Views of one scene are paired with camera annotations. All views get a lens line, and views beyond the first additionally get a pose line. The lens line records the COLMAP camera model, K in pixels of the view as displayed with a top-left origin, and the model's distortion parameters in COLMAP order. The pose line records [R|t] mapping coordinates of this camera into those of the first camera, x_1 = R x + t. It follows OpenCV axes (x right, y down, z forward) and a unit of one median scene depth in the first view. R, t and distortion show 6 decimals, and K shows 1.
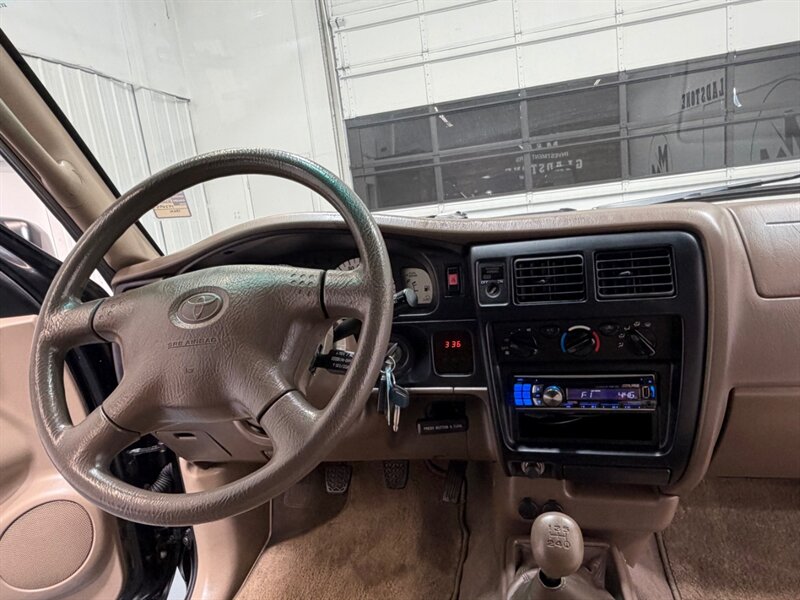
lens RADIAL K [[492.7, 0, 400.0], [0, 492.7, 300.0], [0, 0, 1]] dist [0.003622, 0.000582]
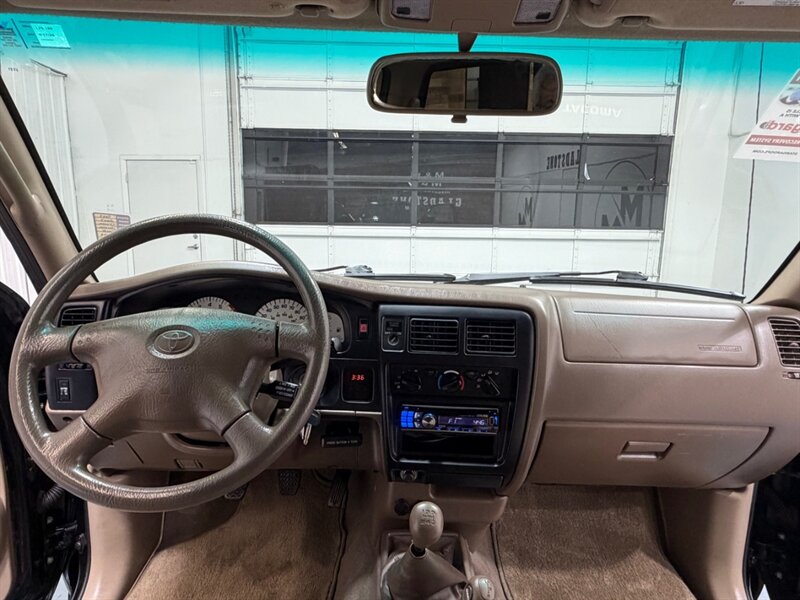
lens RADIAL K [[492.7, 0, 400.0], [0, 492.7, 300.0], [0, 0, 1]] dist [0.003622, 0.000582]
pose [[0.964445, 0.097981, 0.245451, -0.120547], [-0.090093, 0.994996, -0.043190, -0.064724], [-0.248454, 0.019541, 0.968446, -0.274726]]
